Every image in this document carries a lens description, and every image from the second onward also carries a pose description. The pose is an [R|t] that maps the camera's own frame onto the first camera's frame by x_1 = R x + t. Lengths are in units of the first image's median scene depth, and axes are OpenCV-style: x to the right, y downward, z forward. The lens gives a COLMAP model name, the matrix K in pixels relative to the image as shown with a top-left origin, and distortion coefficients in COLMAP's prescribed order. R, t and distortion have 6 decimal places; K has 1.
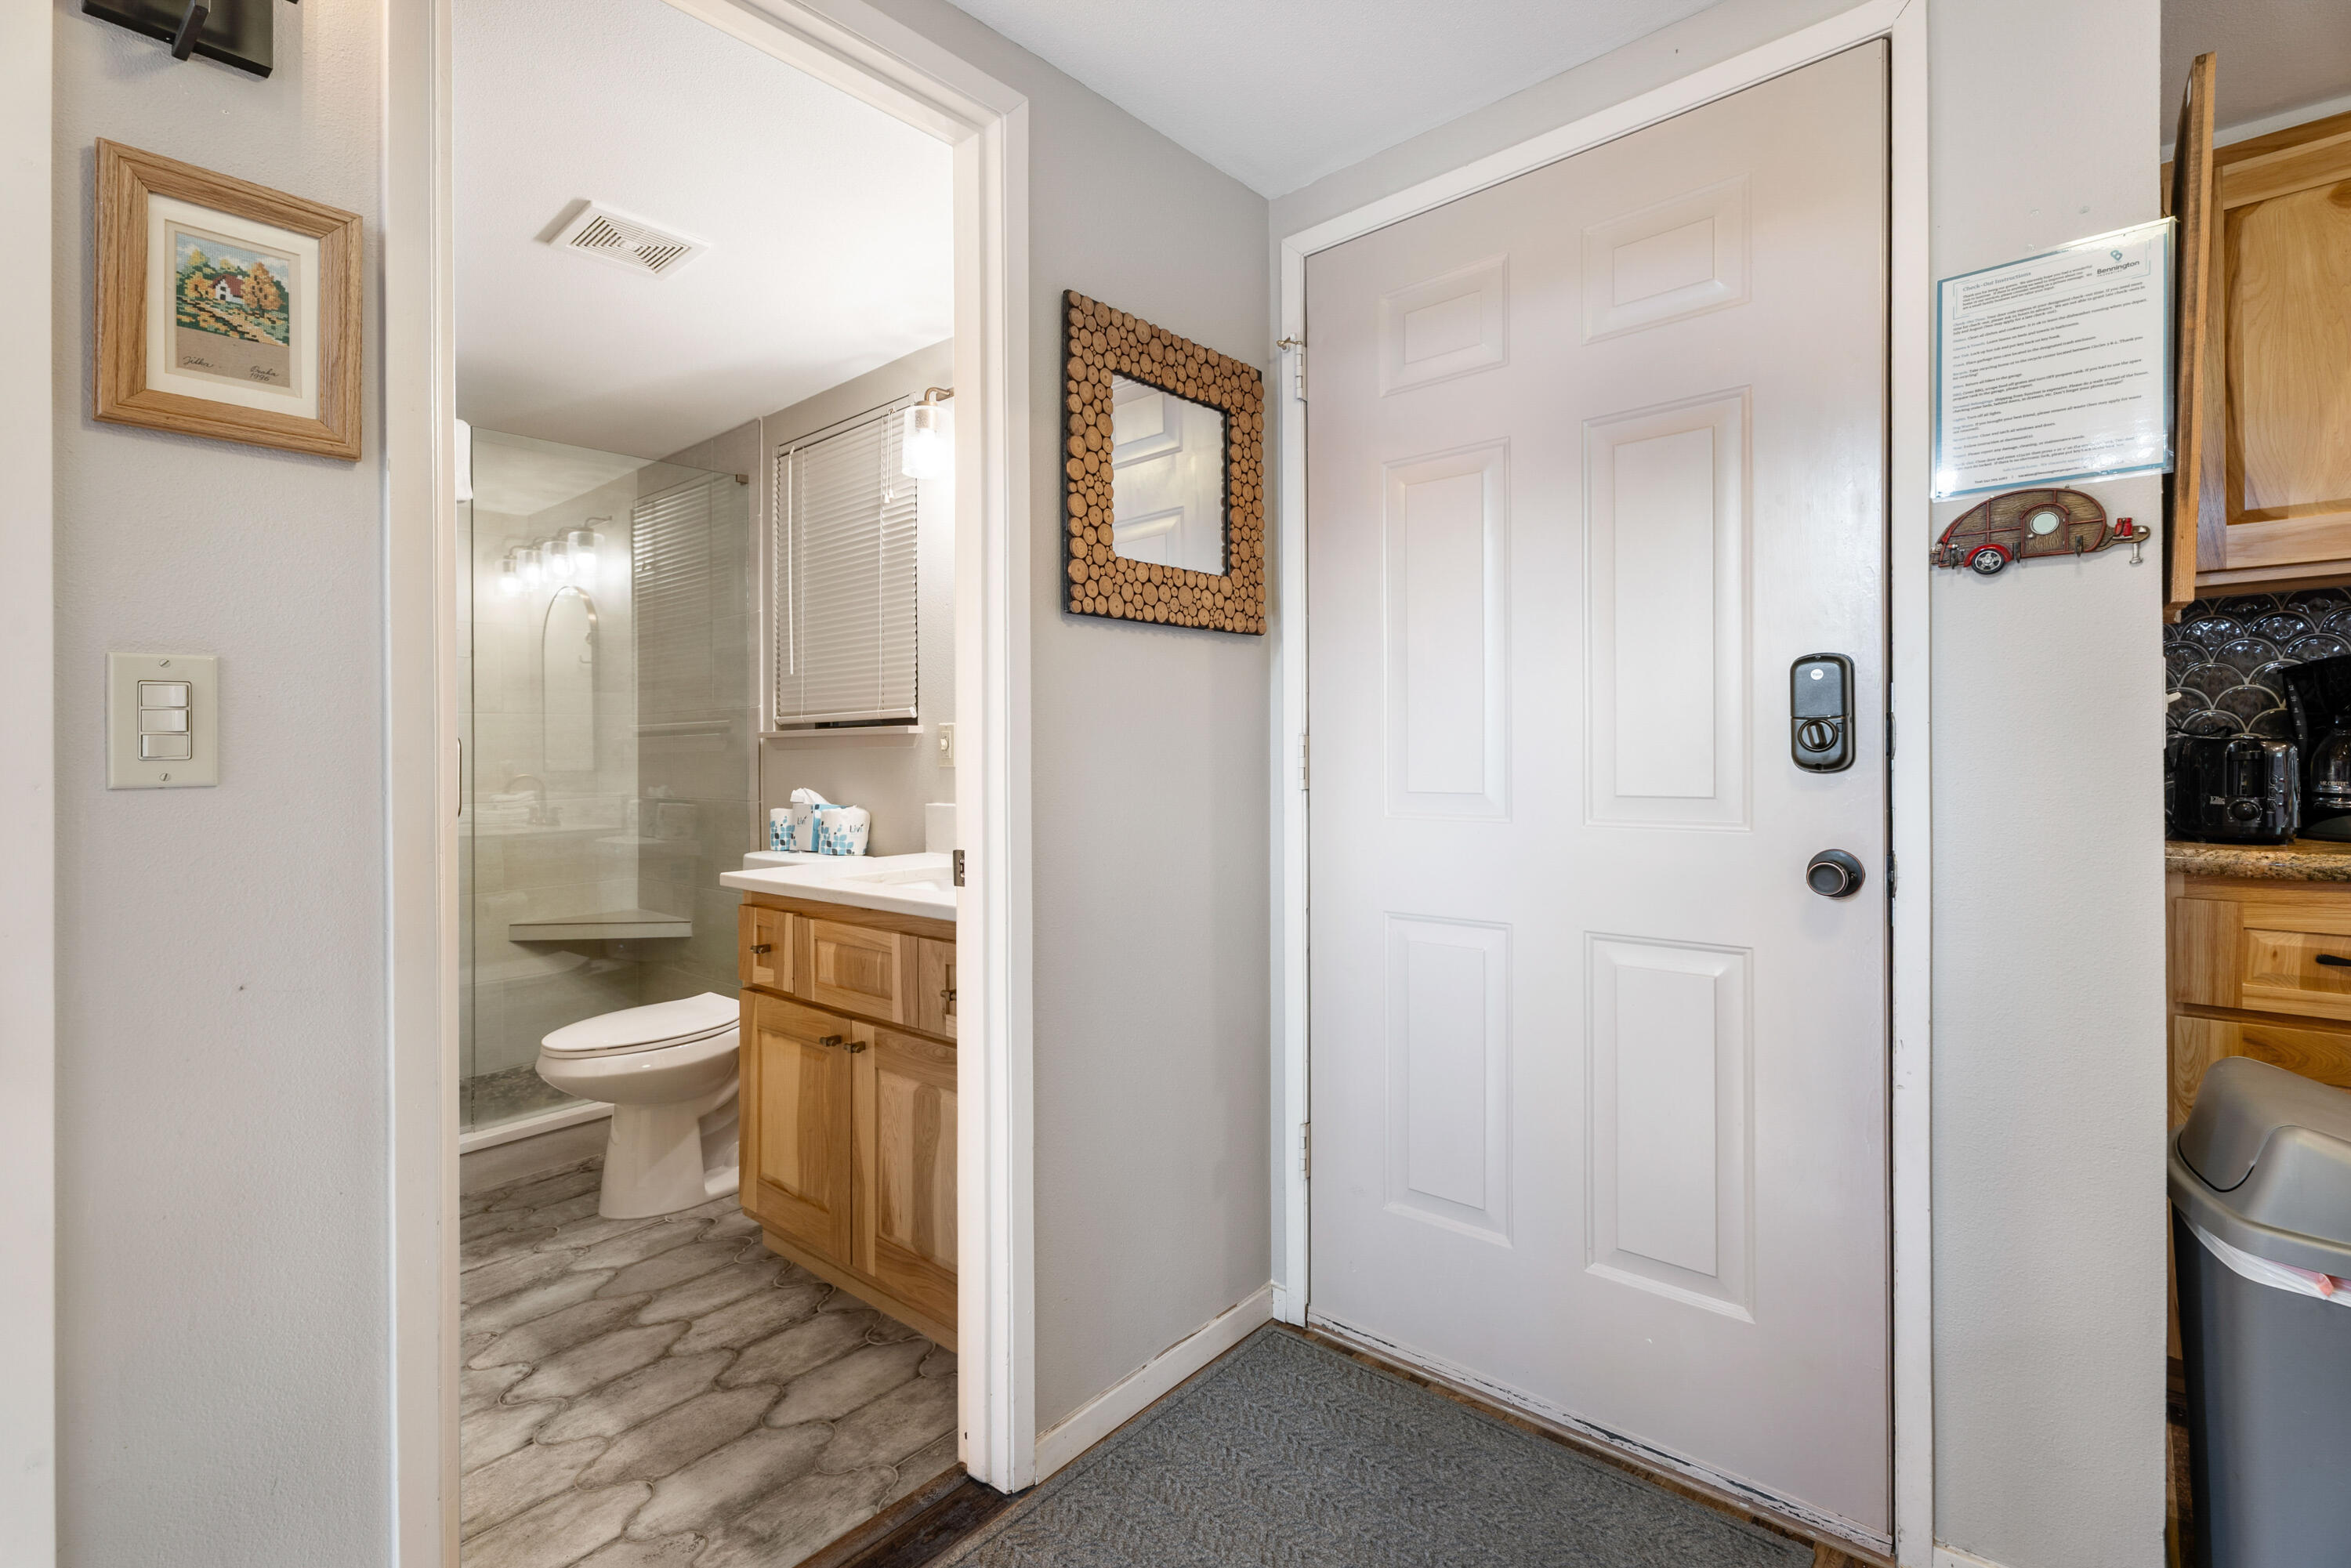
lens RADIAL K [[1063.2, 0, 1156.3], [0, 1063.2, 759.6], [0, 0, 1]] dist [0.005380, -0.000264]
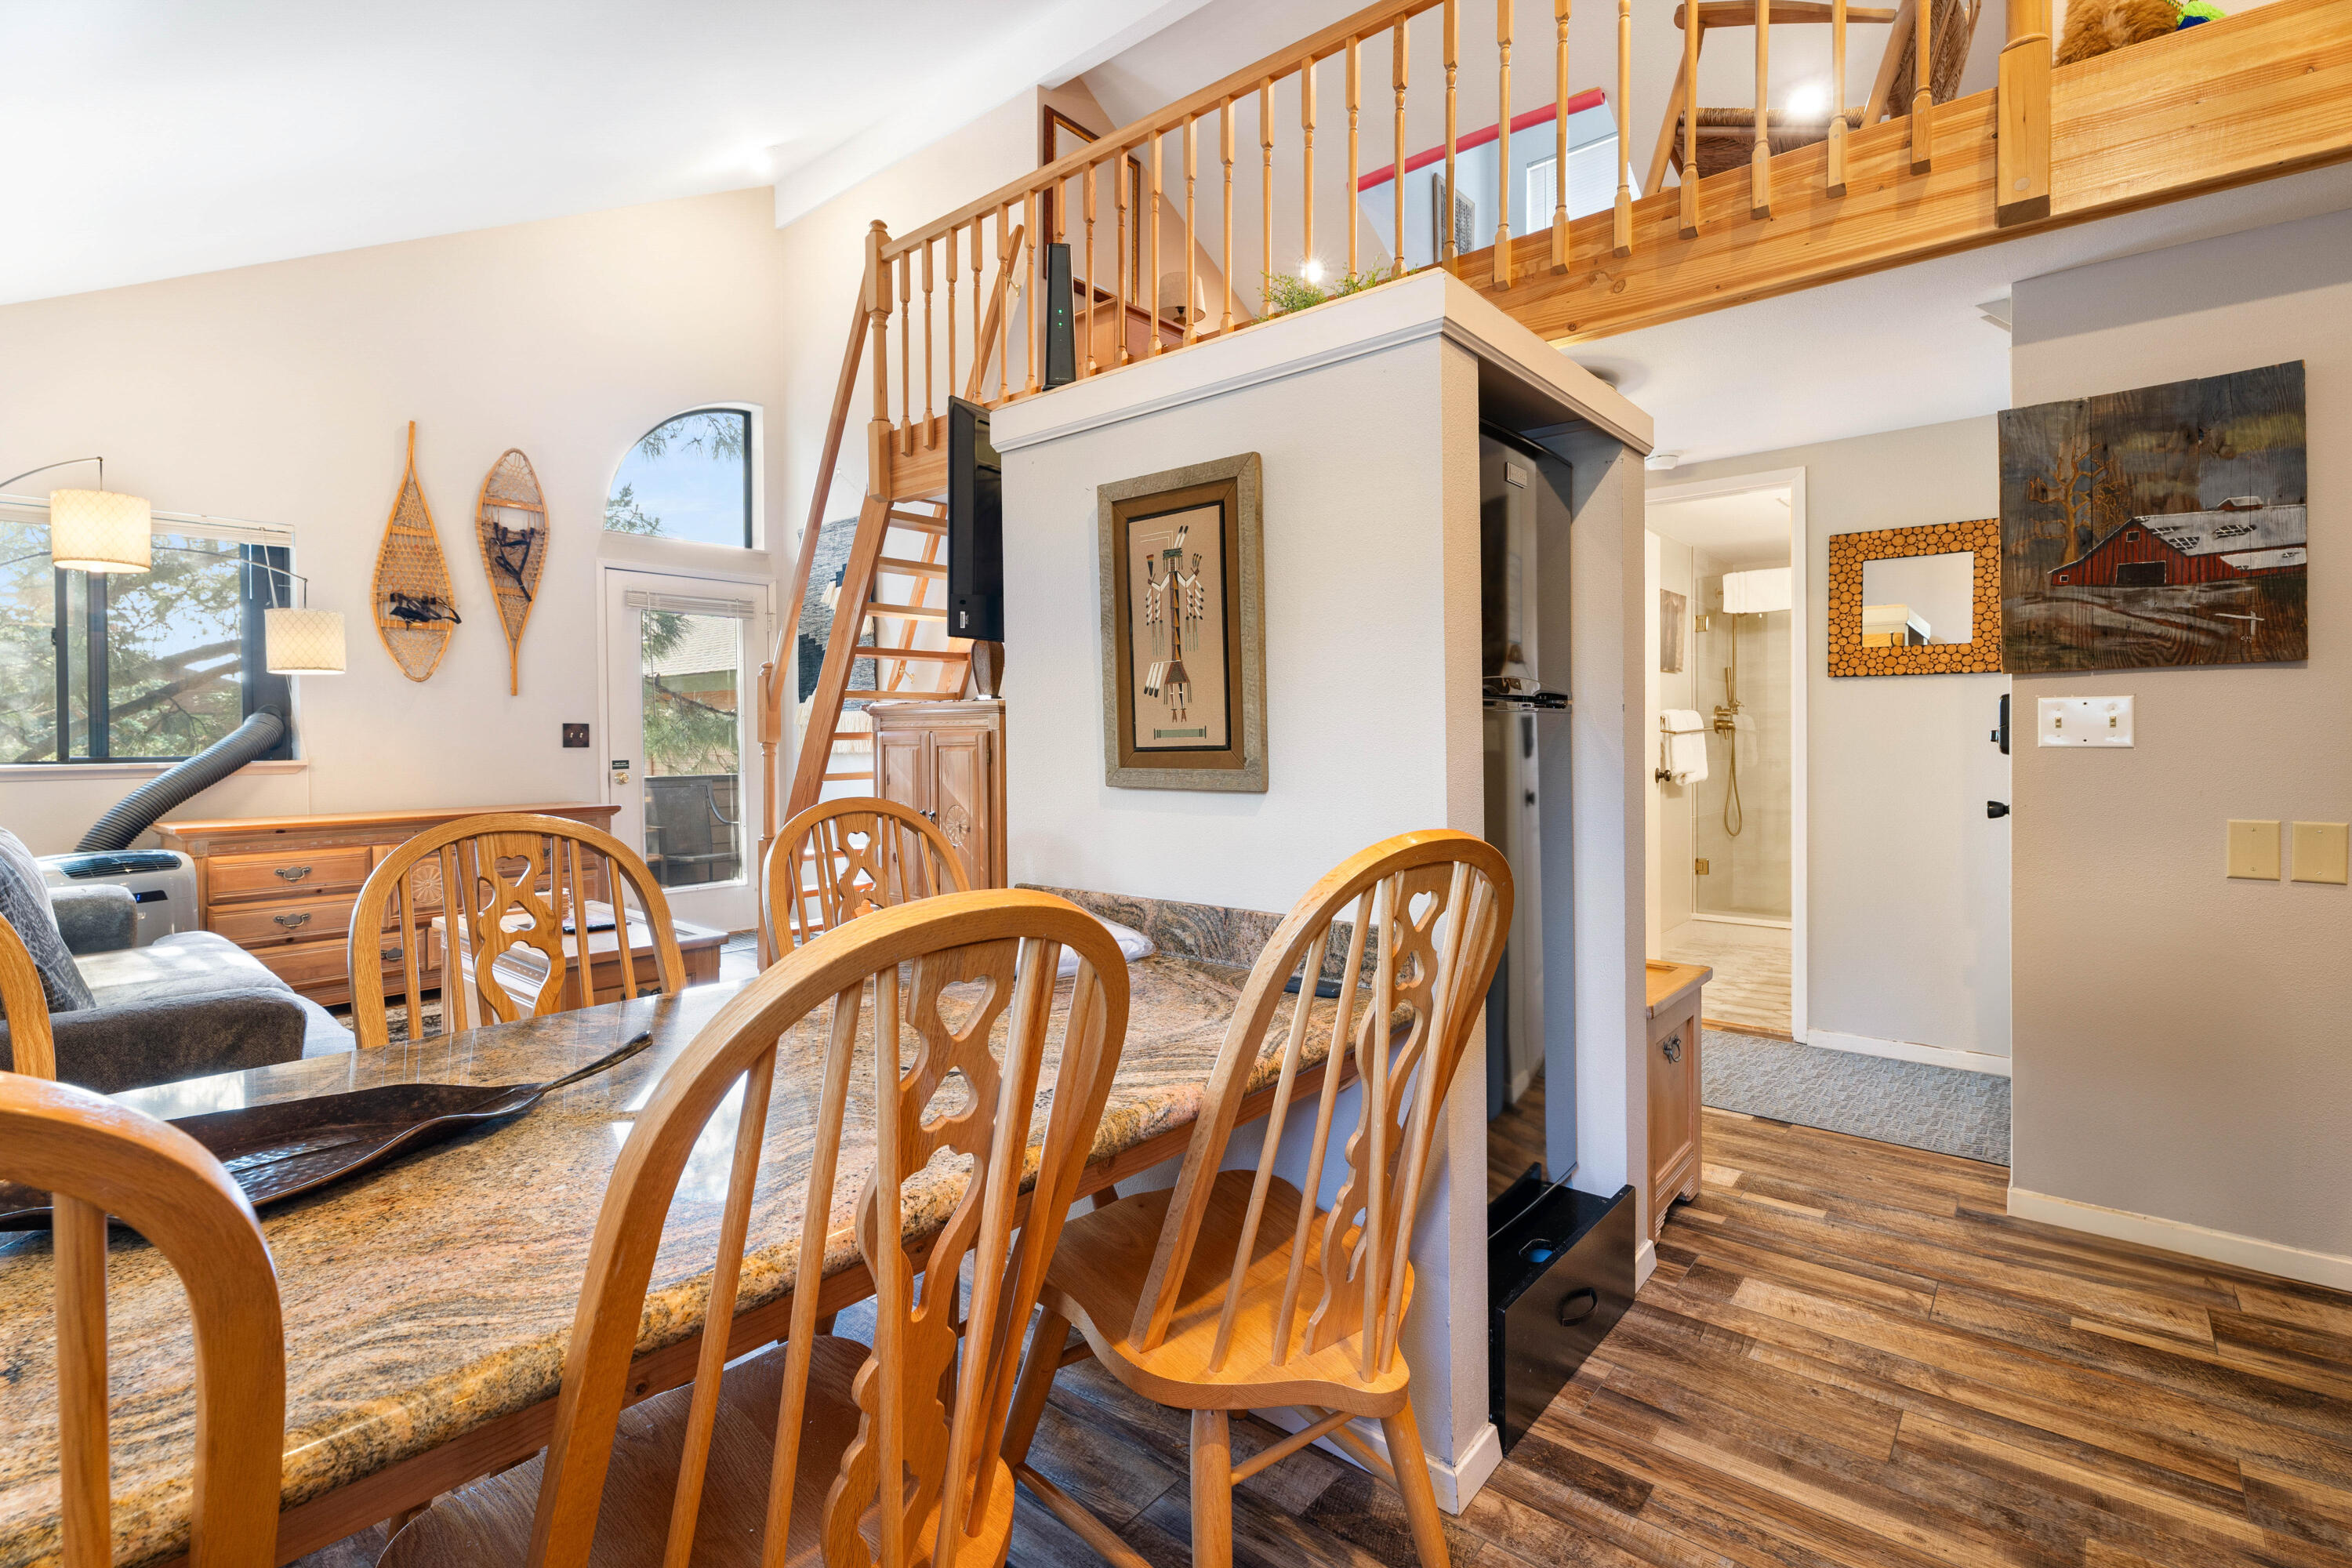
lens RADIAL K [[1063.7, 0, 1199.5], [0, 1063.7, 721.6], [0, 0, 1]] dist [0.005380, -0.000264]
pose [[0.022169, 0.003274, -0.999749, 1.575748], [-0.014004, 0.999898, 0.002964, -0.021505], [0.999656, 0.013935, 0.022213, -0.292382]]
